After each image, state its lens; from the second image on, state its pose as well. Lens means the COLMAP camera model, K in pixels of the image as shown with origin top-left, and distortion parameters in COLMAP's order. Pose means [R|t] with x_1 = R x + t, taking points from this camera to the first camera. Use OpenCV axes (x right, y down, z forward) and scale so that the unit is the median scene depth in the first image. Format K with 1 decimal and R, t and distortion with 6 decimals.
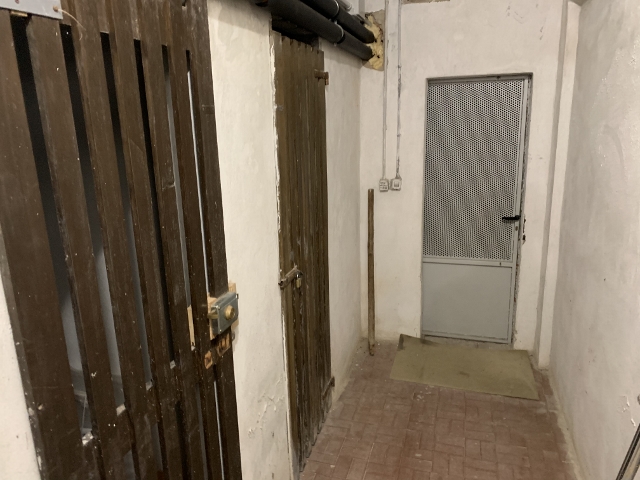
lens RADIAL K [[490.3, 0, 319.9], [0, 490.3, 237.0], [0, 0, 1]] dist [0.031928, -0.042462]
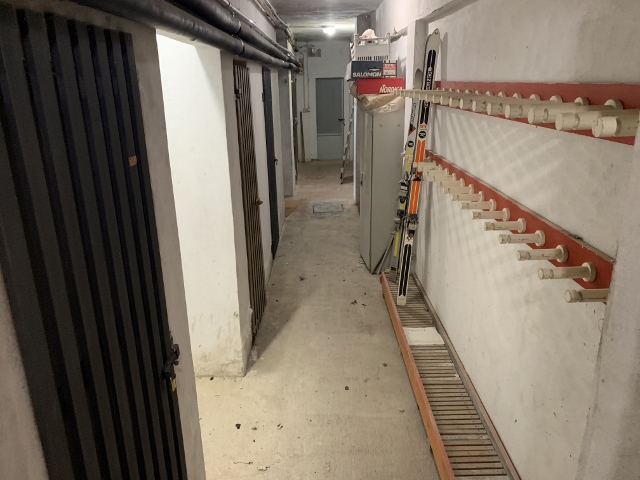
lens RADIAL K [[490.3, 0, 319.9], [0, 490.3, 241.2], [0, 0, 1]] dist [0.031928, -0.042462]
pose [[0.959262, -0.078415, 0.271418, -0.783400], [0.056329, 0.994505, 0.088239, 0.513431], [-0.276846, -0.069355, 0.958408, -2.401200]]
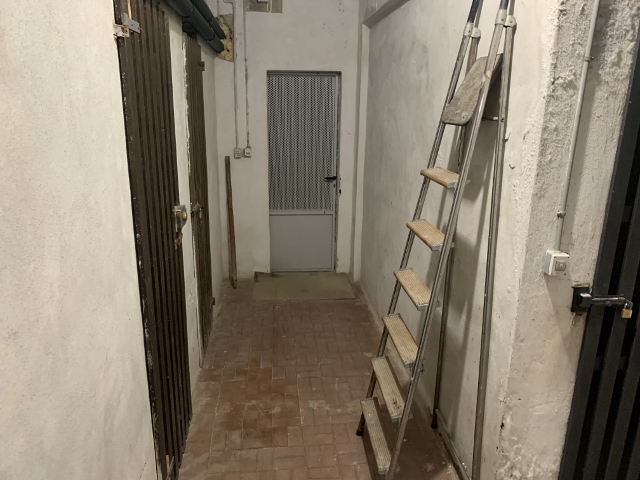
lens RADIAL K [[490.3, 0, 317.0], [0, 490.3, 243.5], [0, 0, 1]] dist [0.031928, -0.042462]
pose [[0.929795, -0.062201, 0.362784, -0.162726], [0.049566, 0.997799, 0.044042, 0.086036], [-0.364725, -0.022968, 0.930832, -0.277804]]
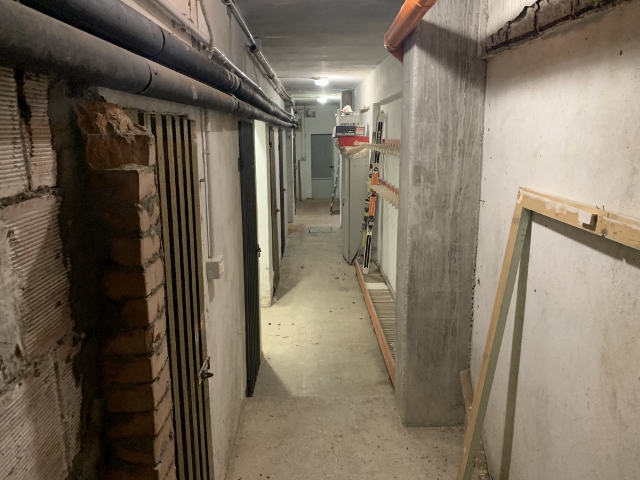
lens RADIAL K [[490.3, 0, 321.6], [0, 490.3, 241.6], [0, 0, 1]] dist [0.031928, -0.042462]
pose [[0.954062, -0.042794, 0.296538, -1.022782], [0.048413, 0.998760, -0.011625, 0.680969], [-0.295673, 0.025447, 0.954950, -3.149043]]
